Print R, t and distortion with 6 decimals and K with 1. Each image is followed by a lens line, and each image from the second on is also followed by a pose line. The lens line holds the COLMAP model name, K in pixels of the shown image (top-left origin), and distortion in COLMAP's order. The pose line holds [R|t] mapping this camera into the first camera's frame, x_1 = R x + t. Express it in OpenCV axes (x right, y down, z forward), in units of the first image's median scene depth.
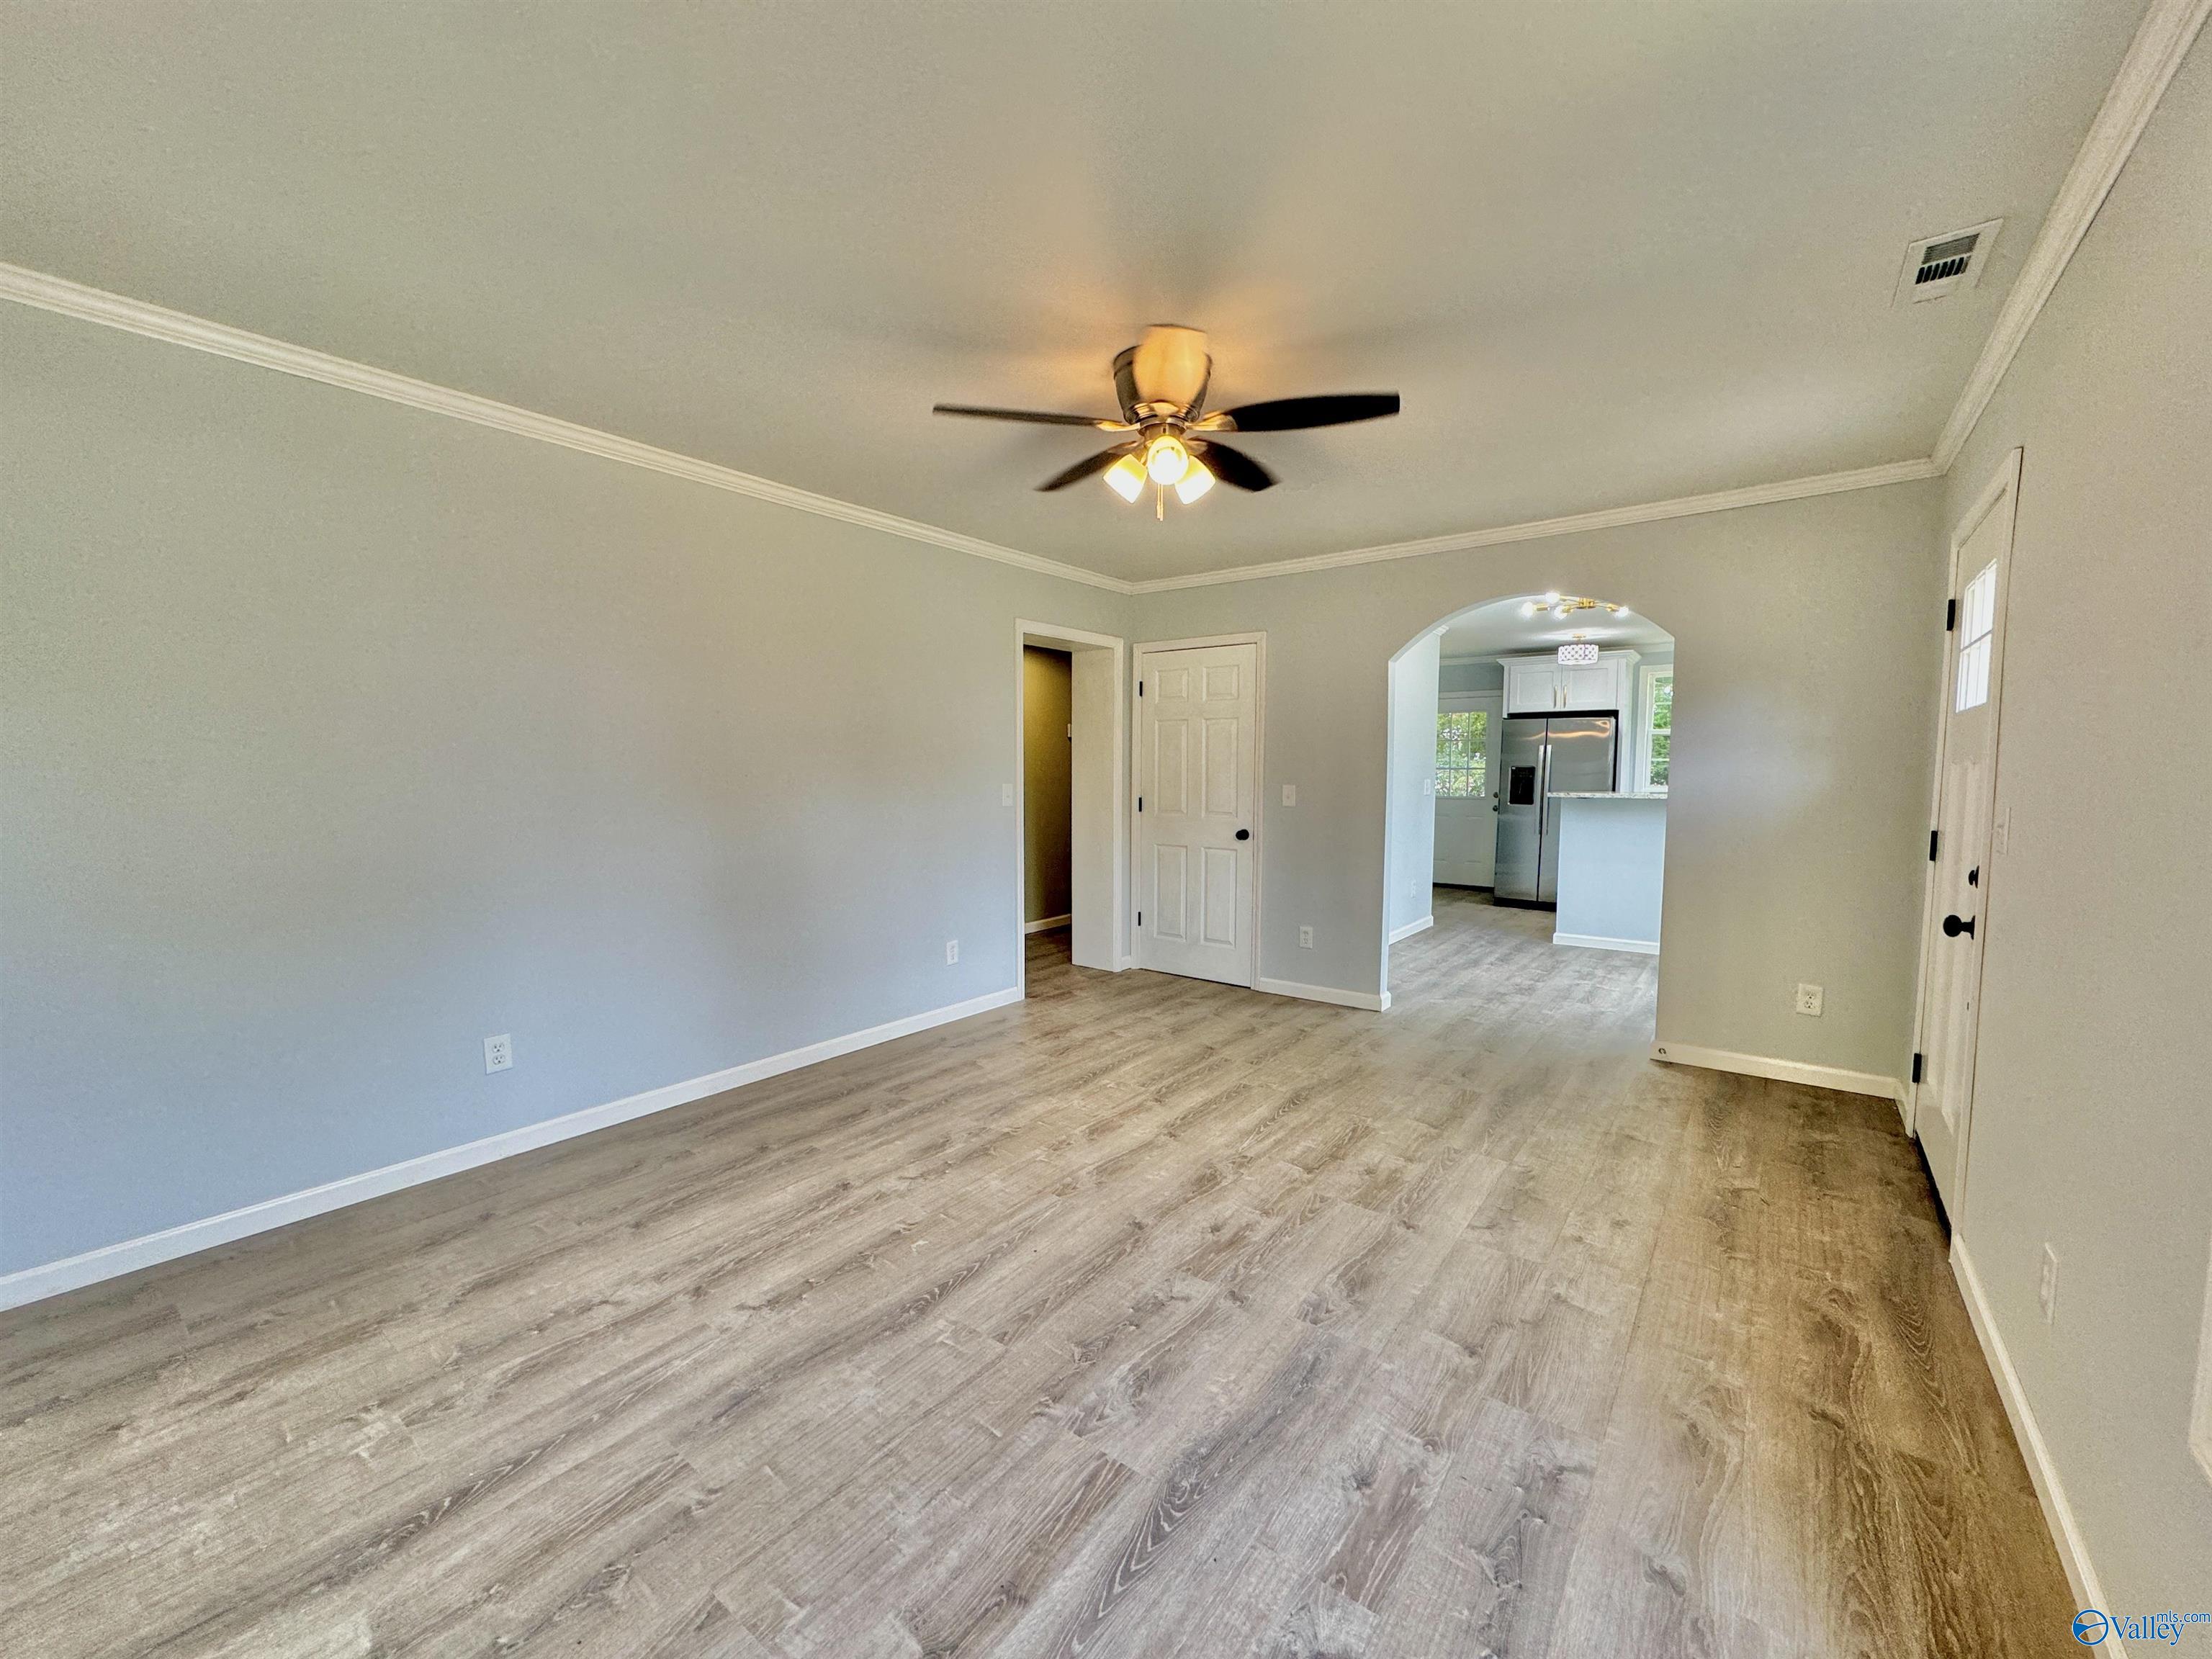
lens RADIAL K [[879.4, 0, 1103.7], [0, 879.4, 829.2], [0, 0, 1]] dist [-0.001481, 0.000384]
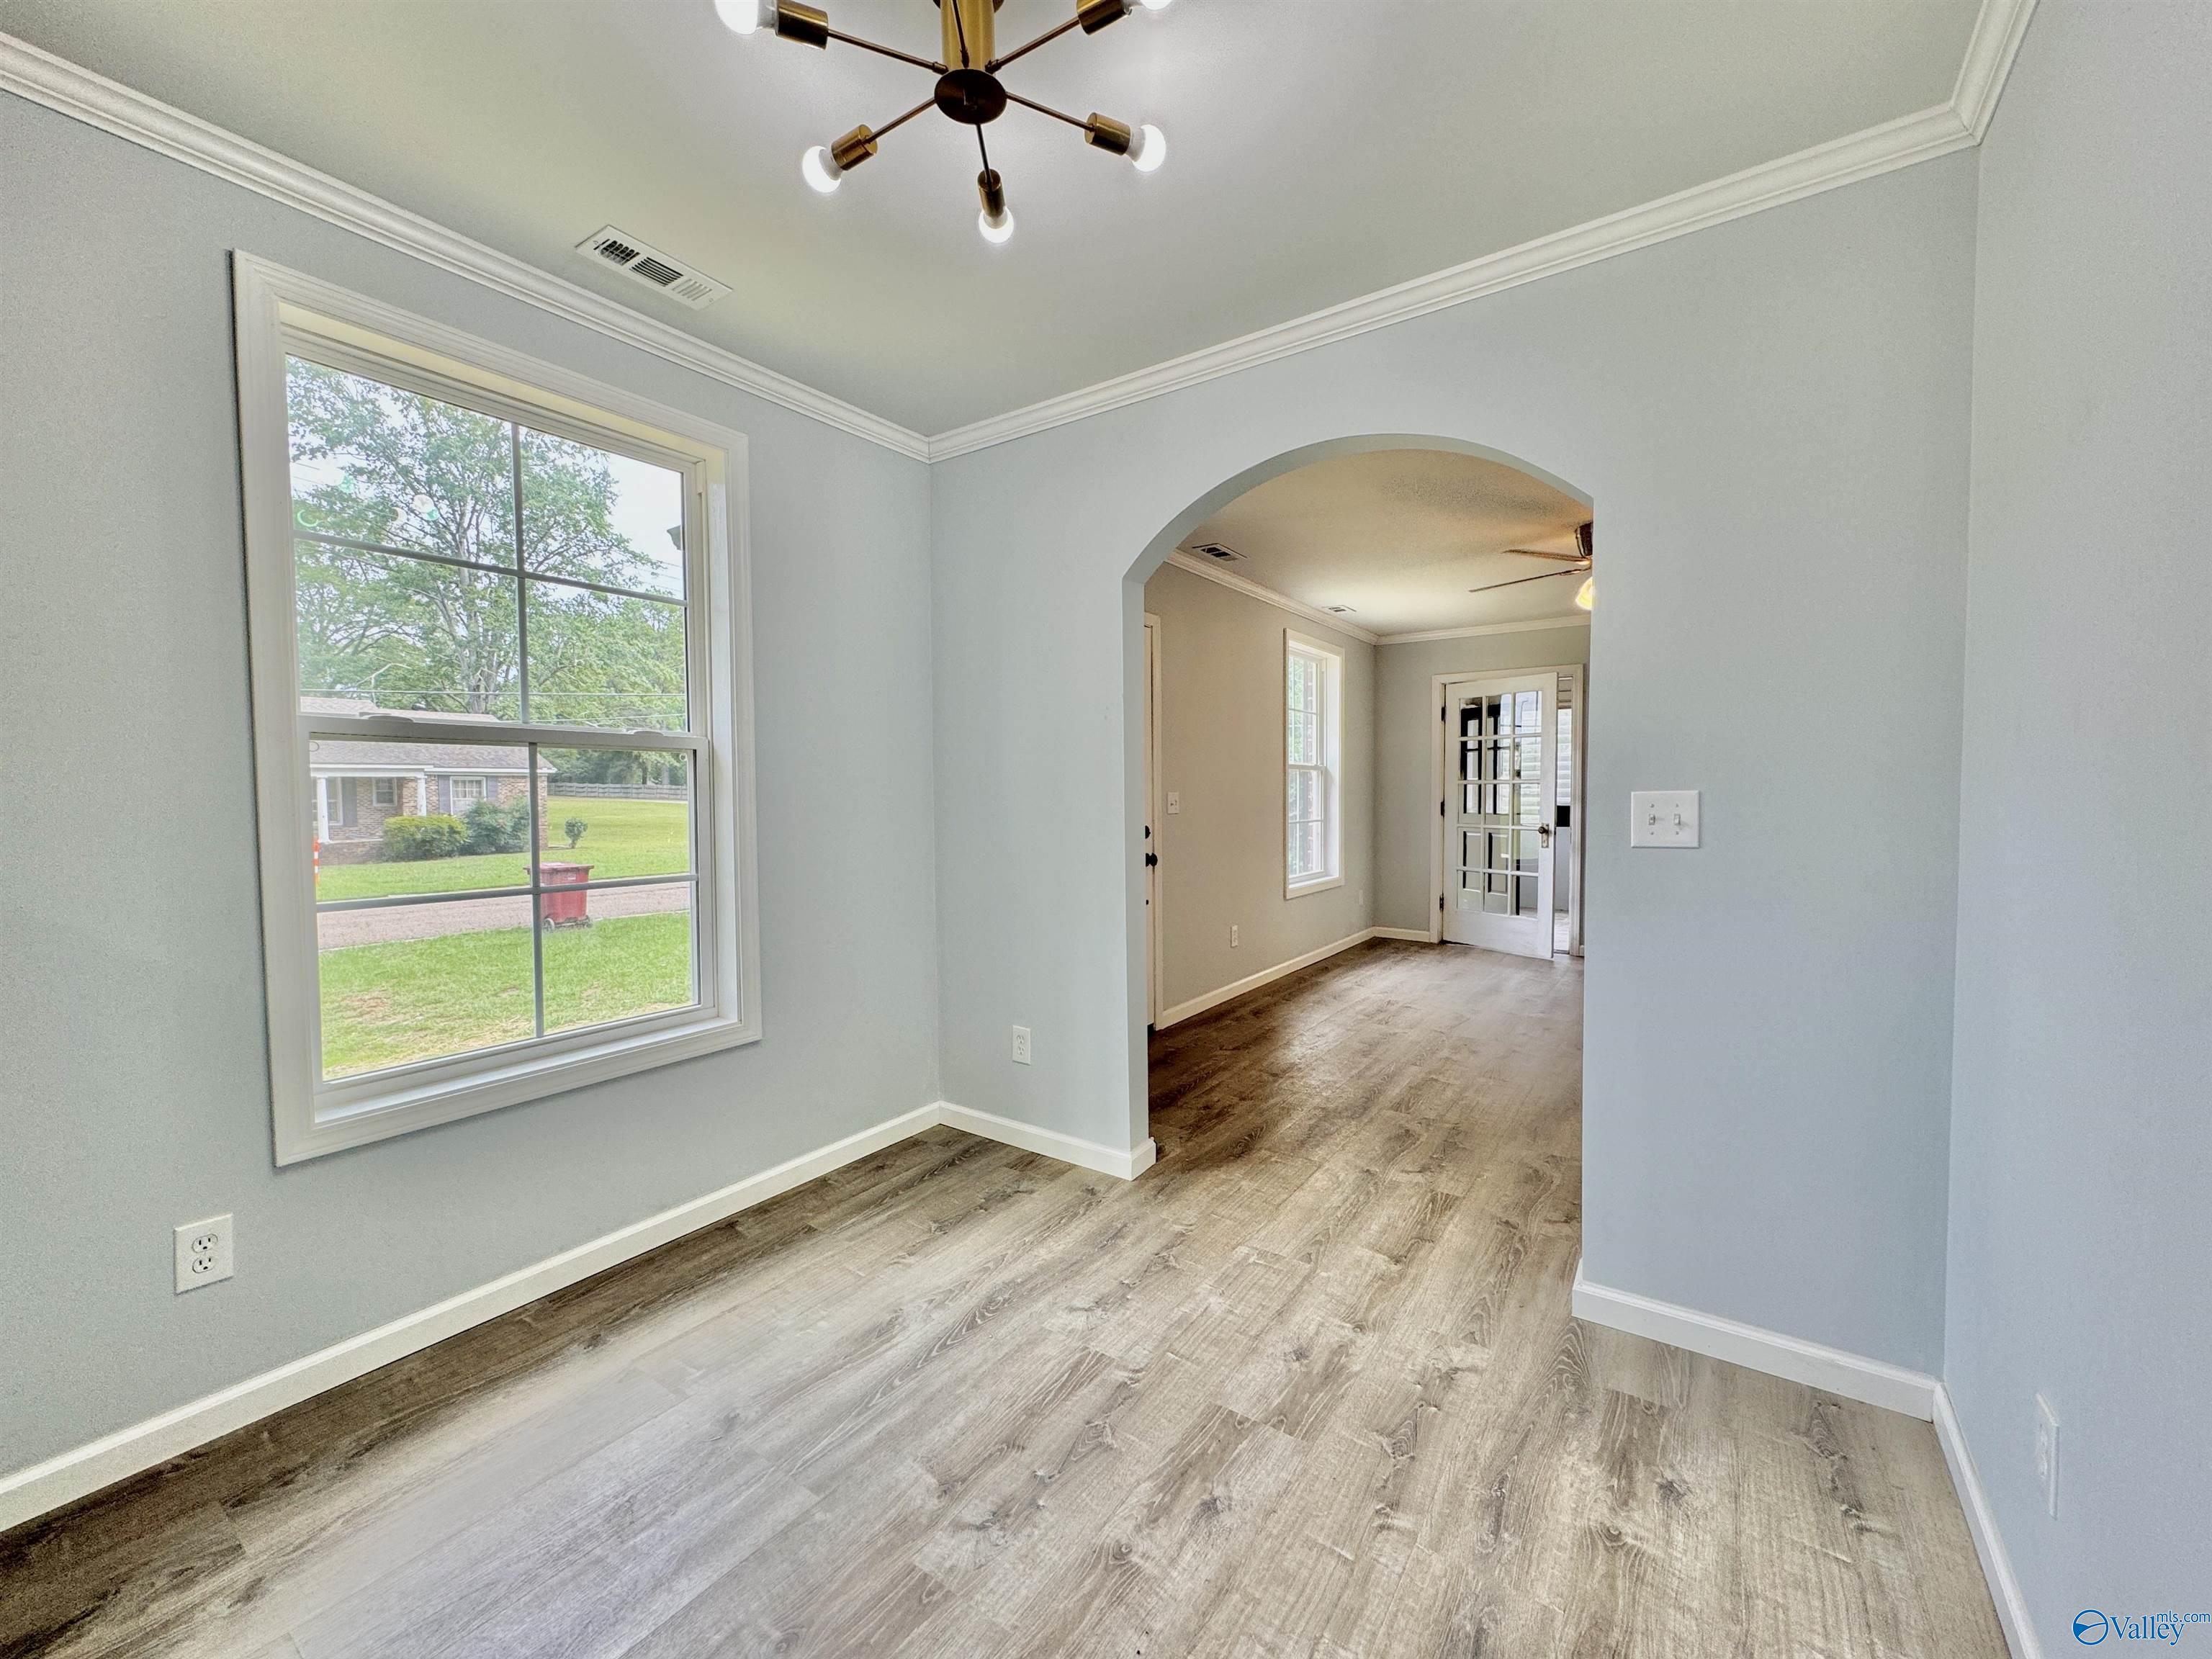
lens RADIAL K [[879.4, 0, 1103.7], [0, 879.4, 829.2], [0, 0, 1]] dist [-0.001481, 0.000384]
pose [[-0.998608, 0.009540, -0.051877, 0.764586], [0.003550, 0.993434, 0.114354, -0.107152], [0.052627, 0.114010, -0.992085, 1.841306]]
